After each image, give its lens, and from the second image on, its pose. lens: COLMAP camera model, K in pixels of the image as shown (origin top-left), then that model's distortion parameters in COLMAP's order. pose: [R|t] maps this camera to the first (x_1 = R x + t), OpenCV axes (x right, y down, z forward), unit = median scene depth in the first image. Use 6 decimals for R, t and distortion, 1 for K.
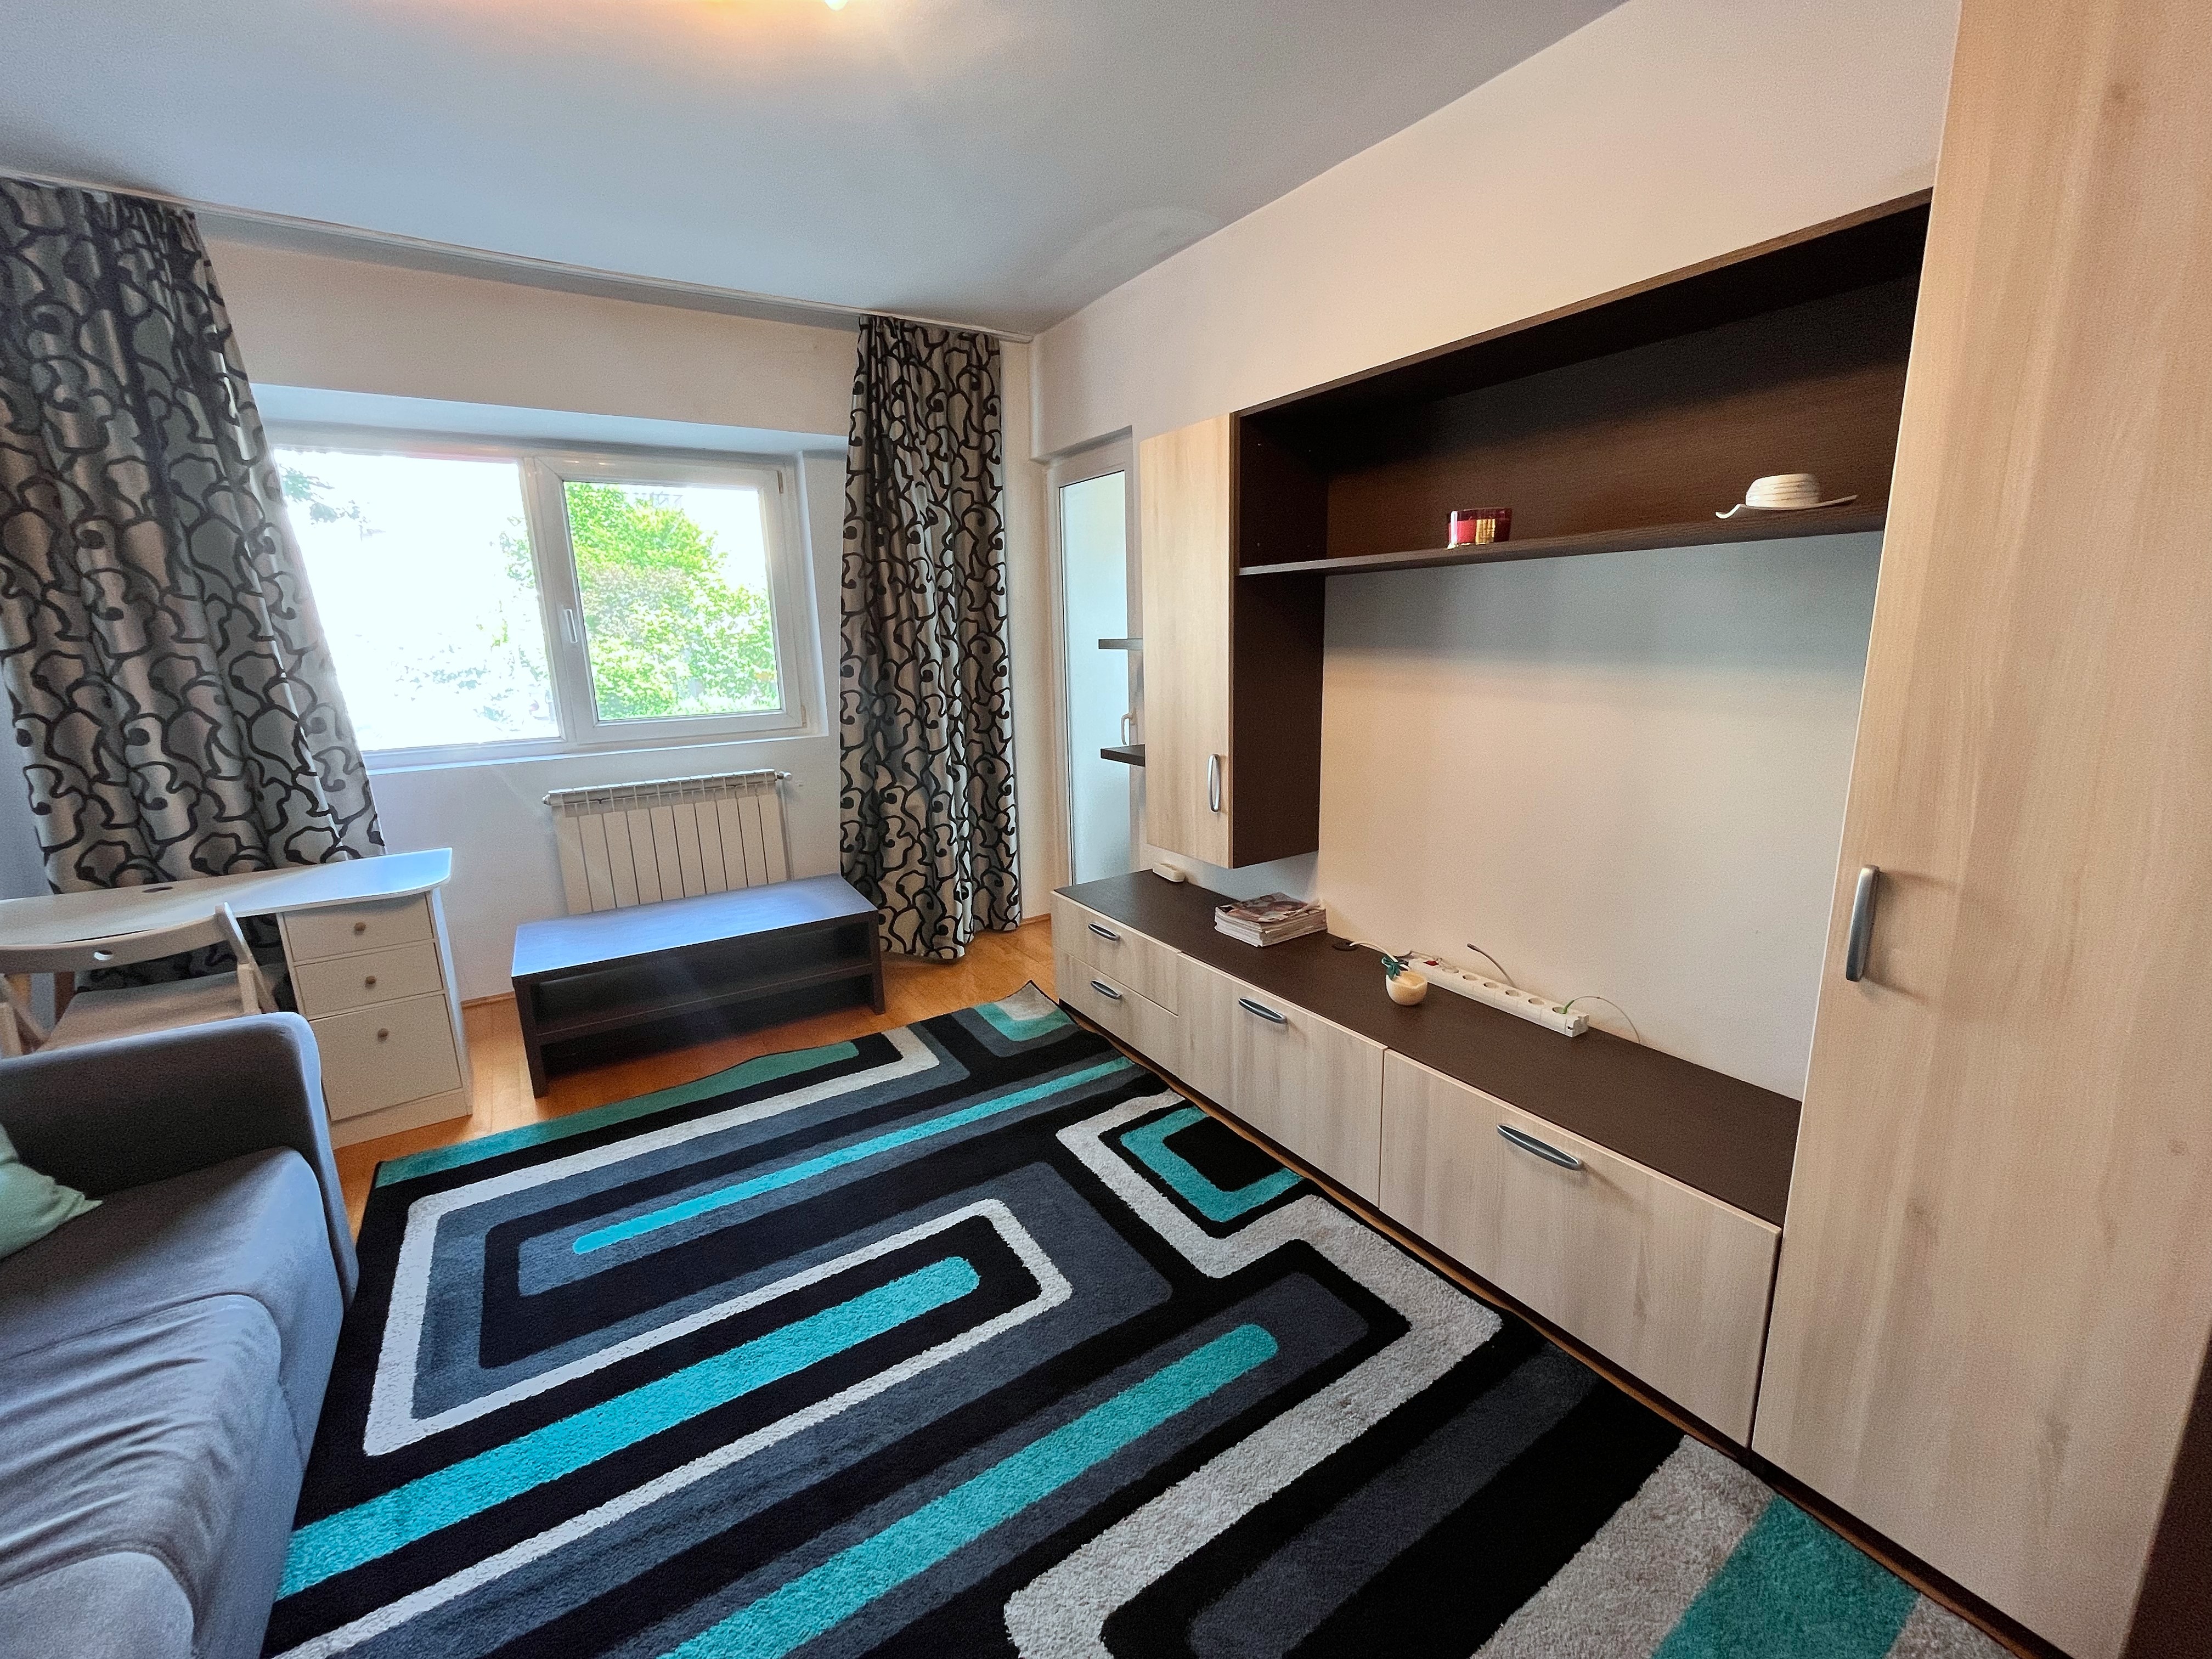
lens RADIAL K [[894.5, 0, 1108.8], [0, 894.5, 825.5], [0, 0, 1]] dist [-0.001237, -0.000162]
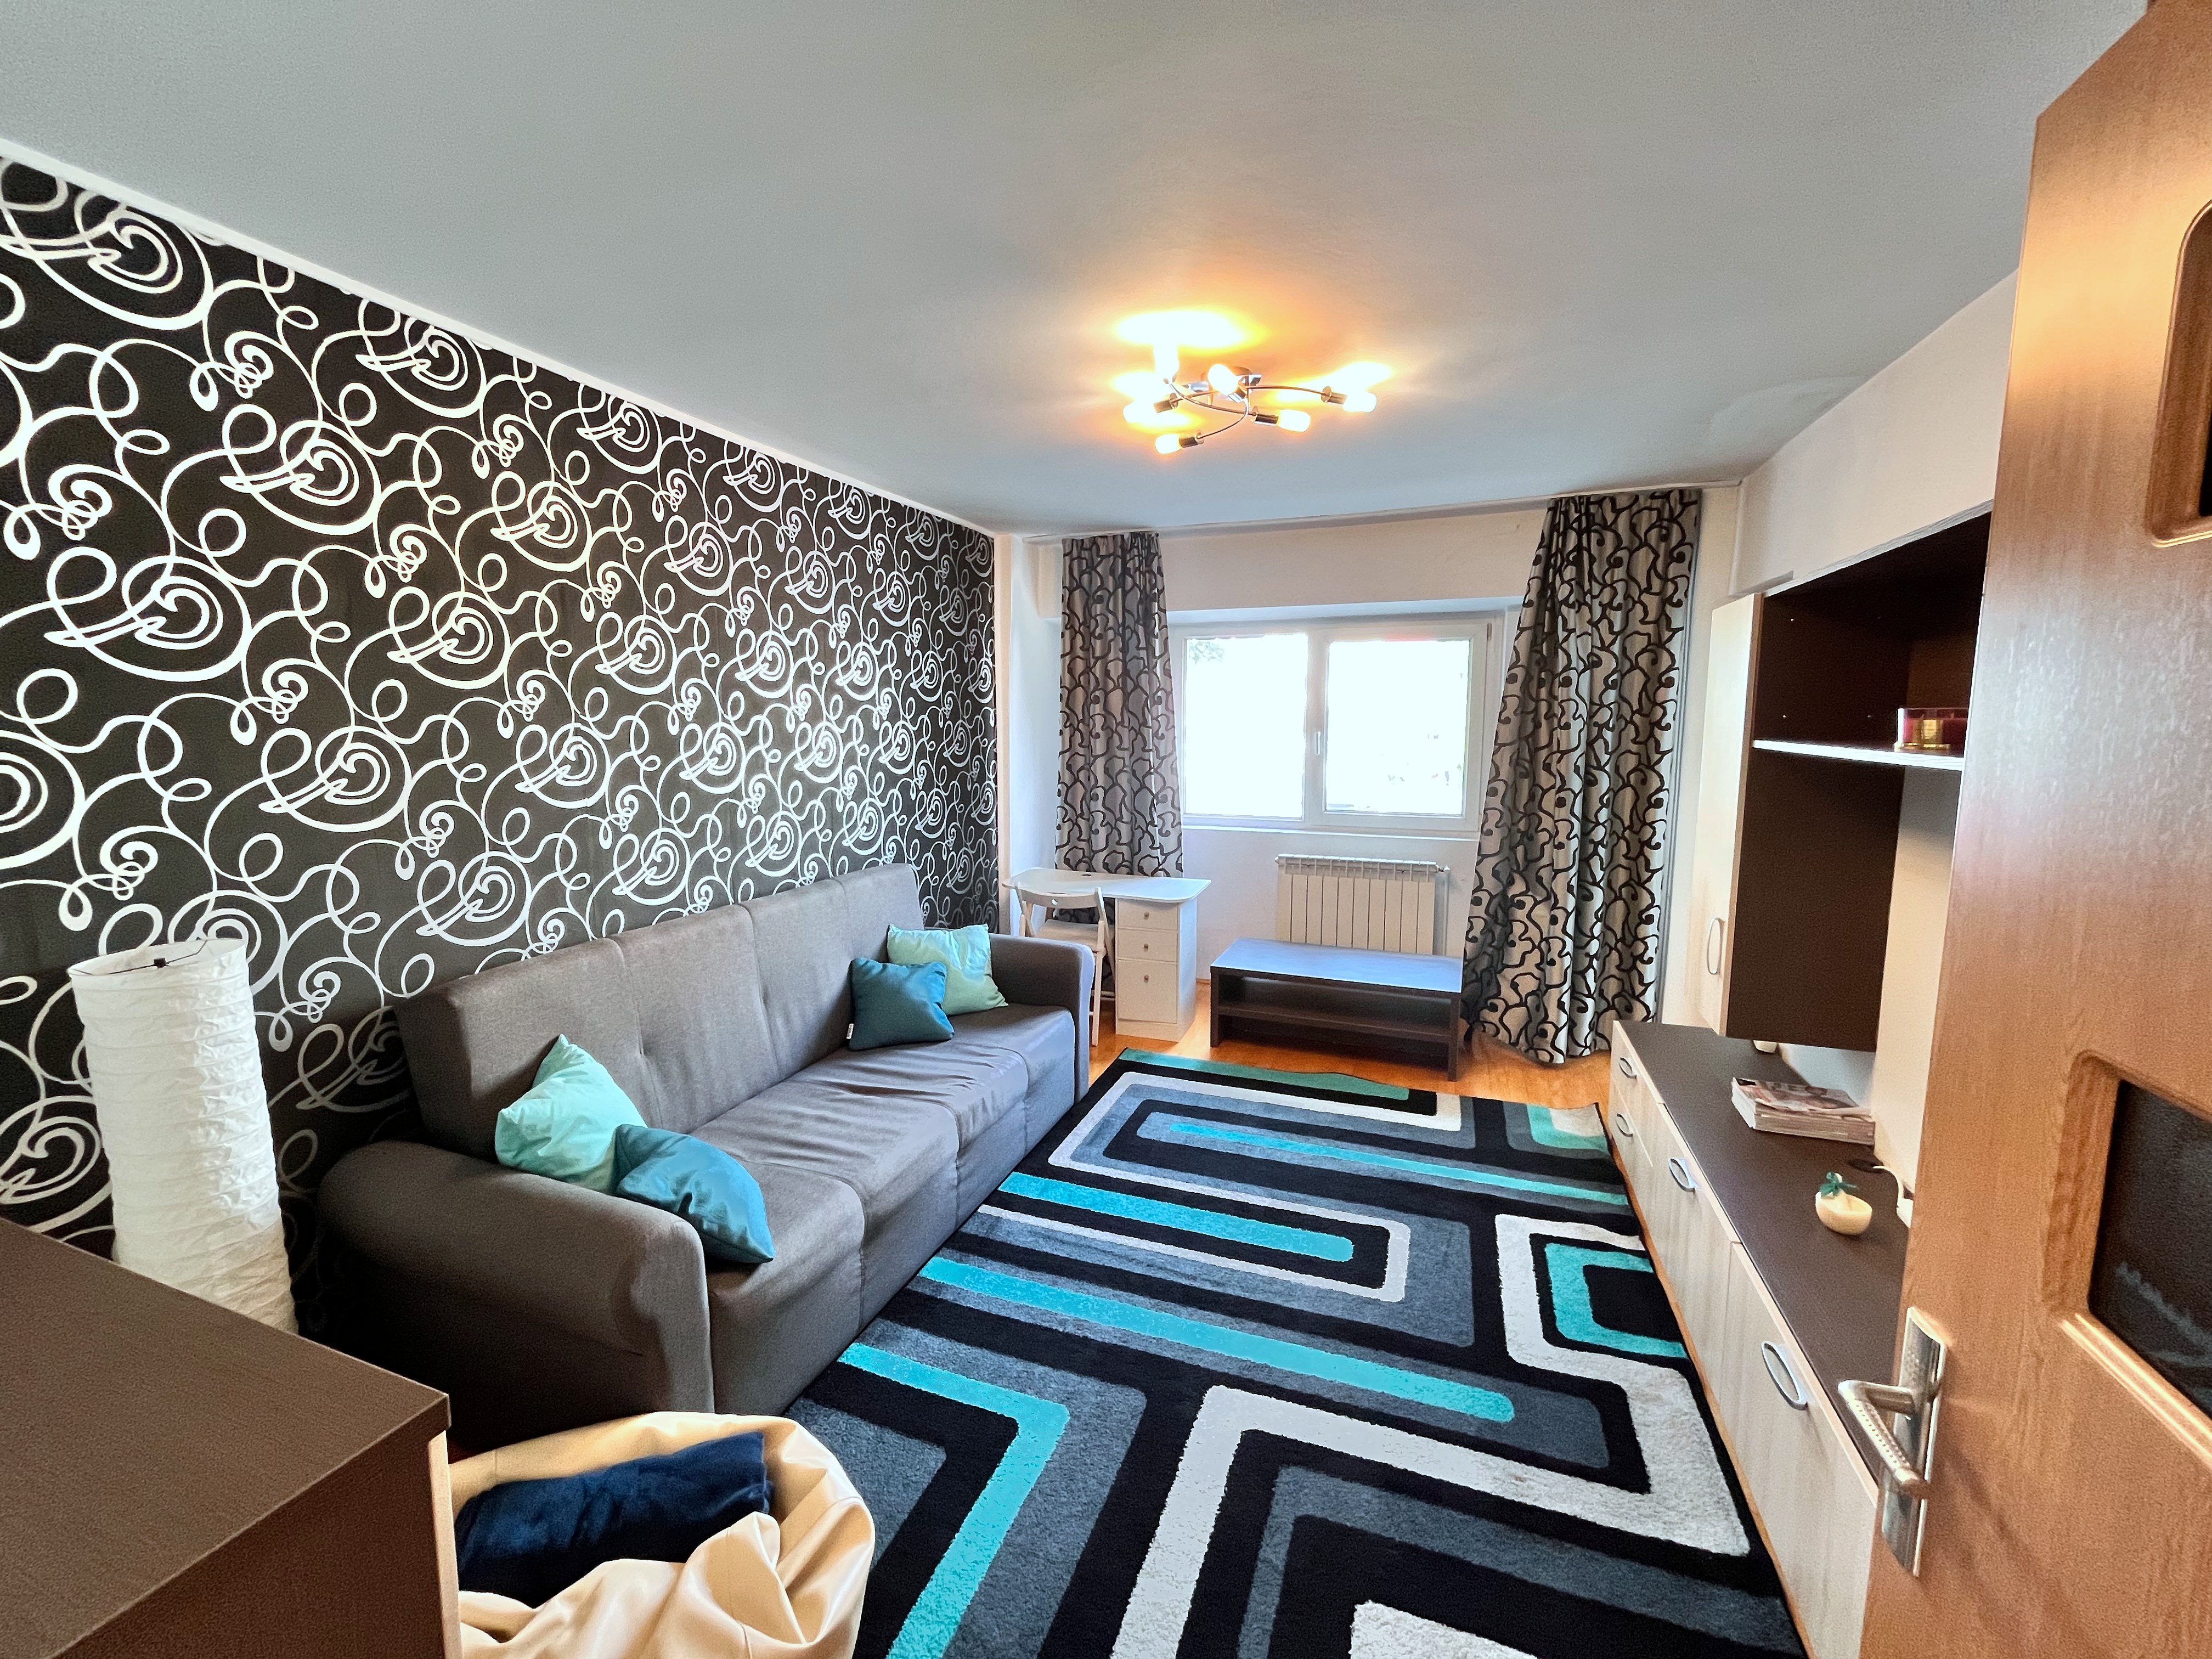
lens RADIAL K [[894.5, 0, 1108.8], [0, 894.5, 825.5], [0, 0, 1]] dist [-0.001237, -0.000162]
pose [[0.594109, 0.121426, -0.795167, 0.450088], [-0.187598, 0.982197, 0.009823, -0.056852], [0.782203, 0.143335, 0.606312, -0.141584]]
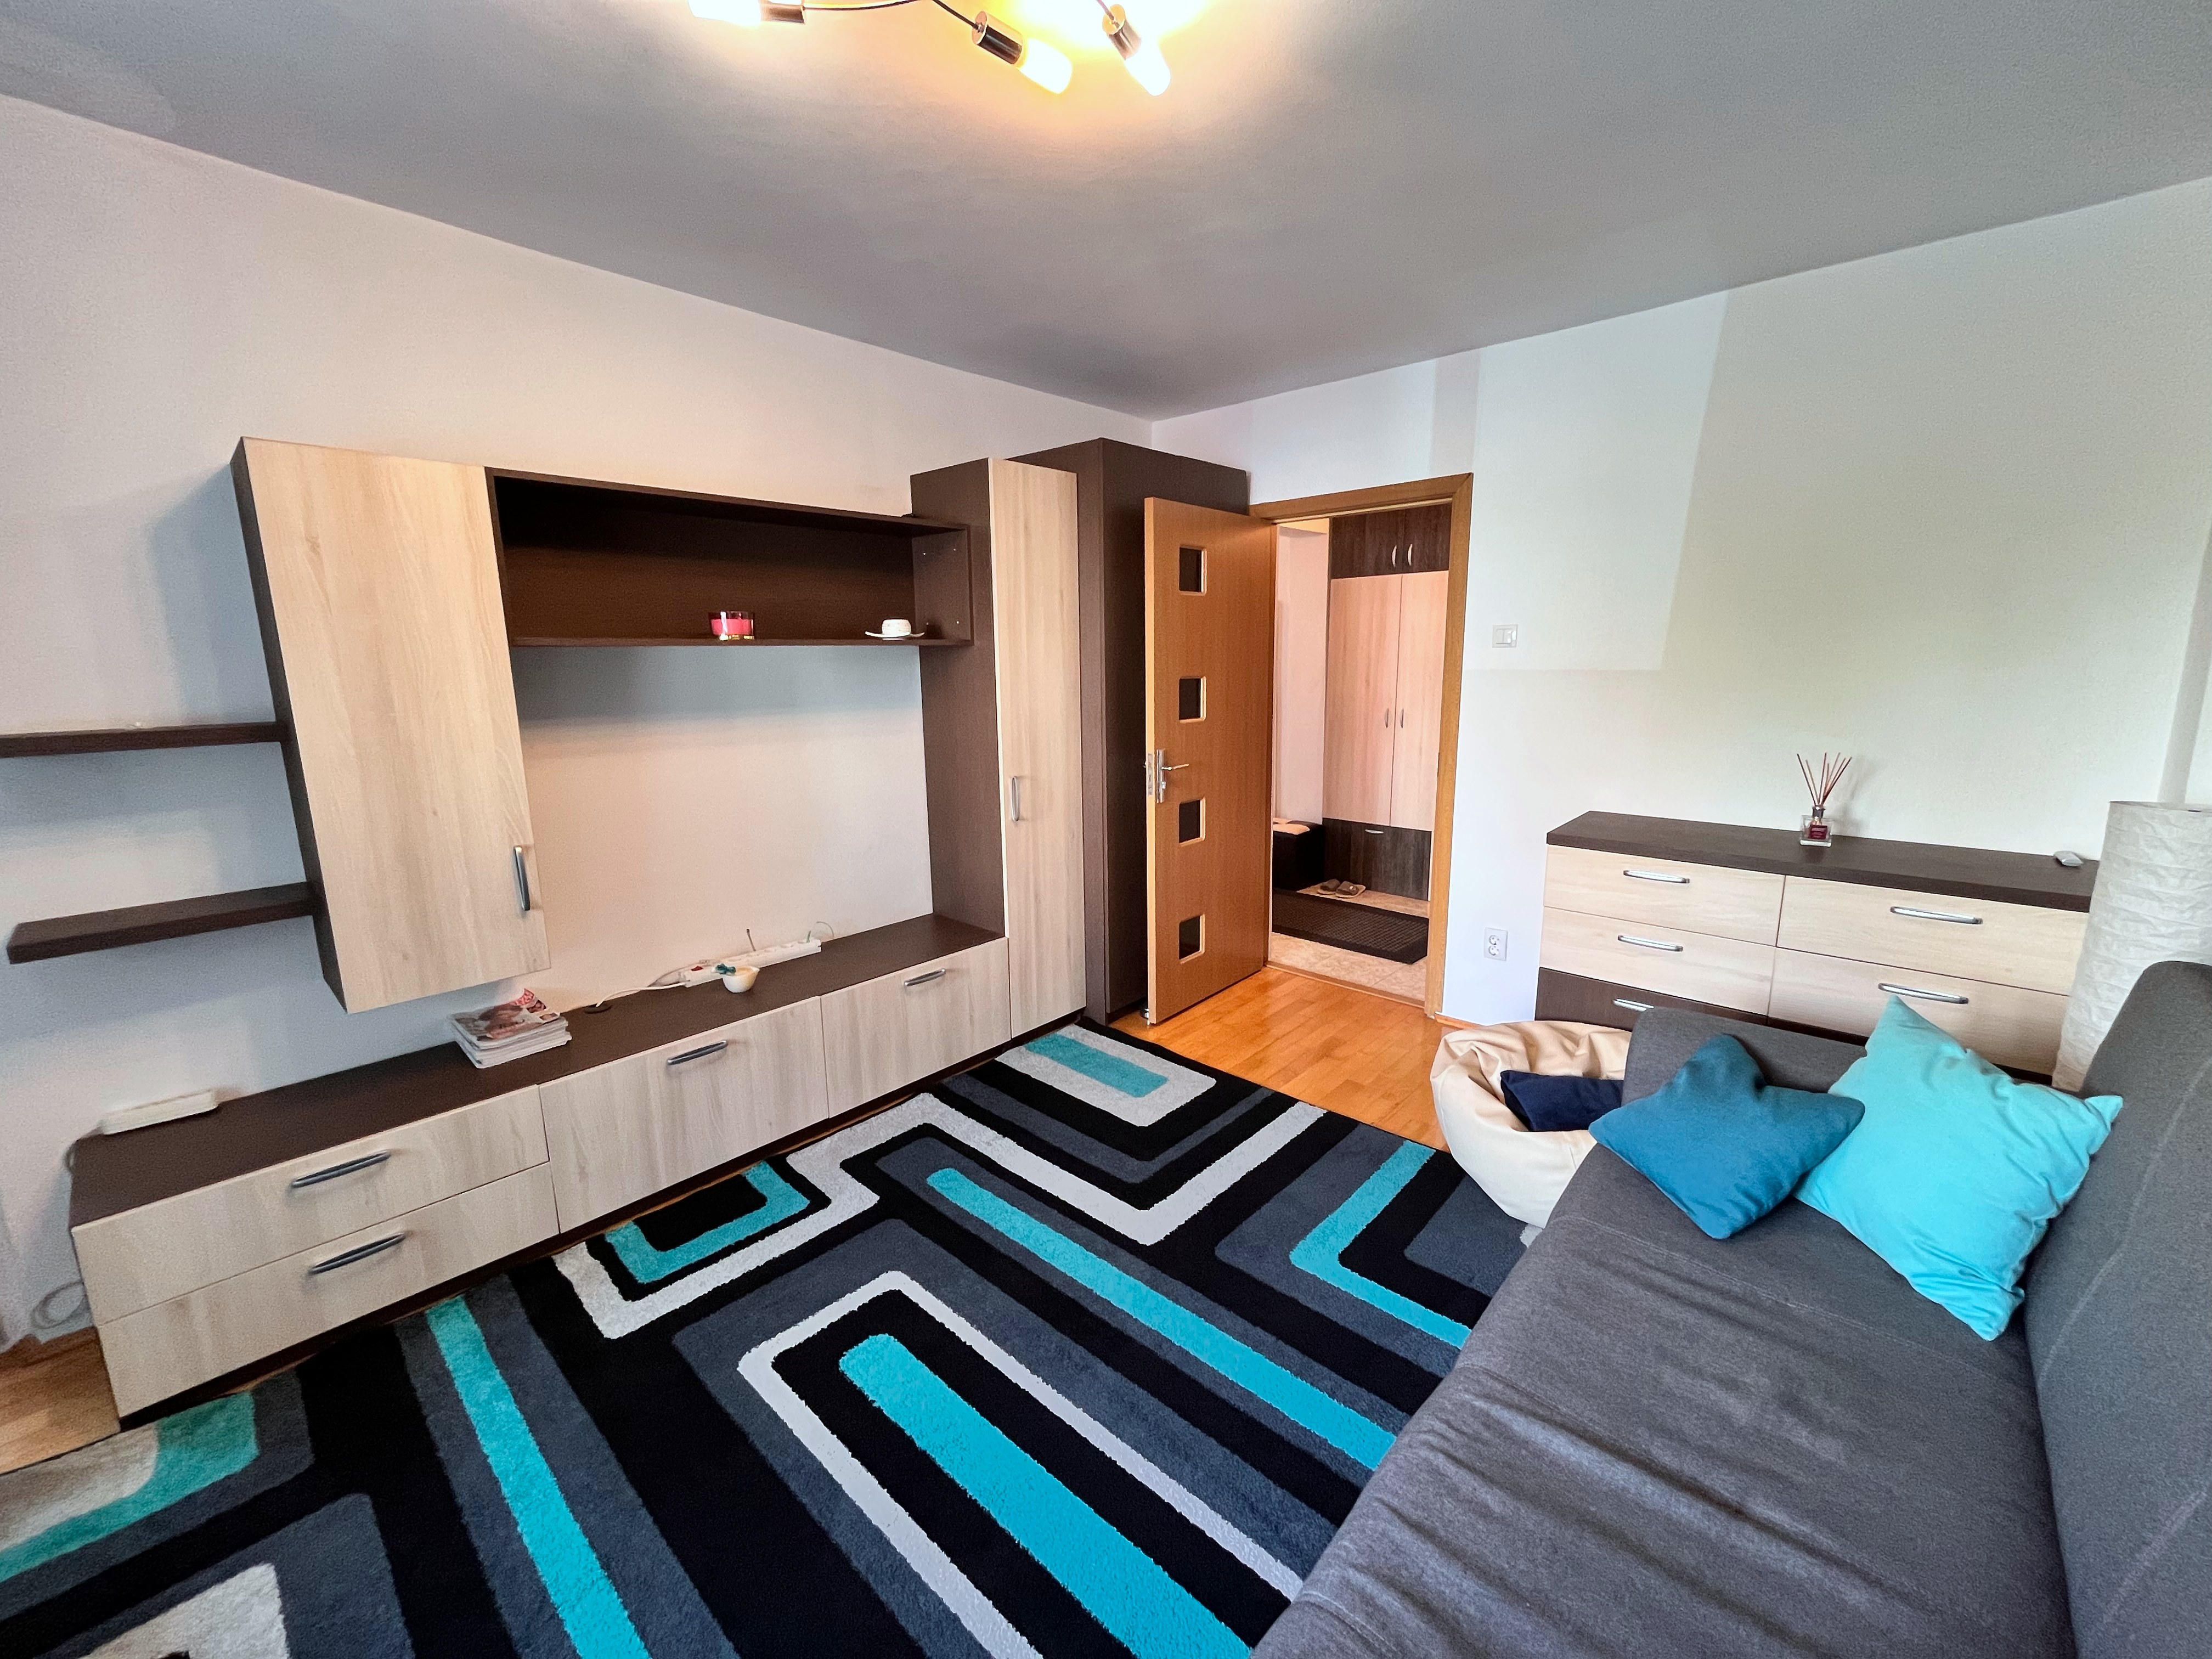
lens RADIAL K [[894.5, 0, 1108.8], [0, 894.5, 825.5], [0, 0, 1]] dist [-0.001237, -0.000162]
pose [[-0.255570, -0.151776, 0.954803, -0.773717], [0.225045, 0.951132, 0.211429, -0.138246], [-0.940233, 0.268909, -0.208924, 0.573682]]
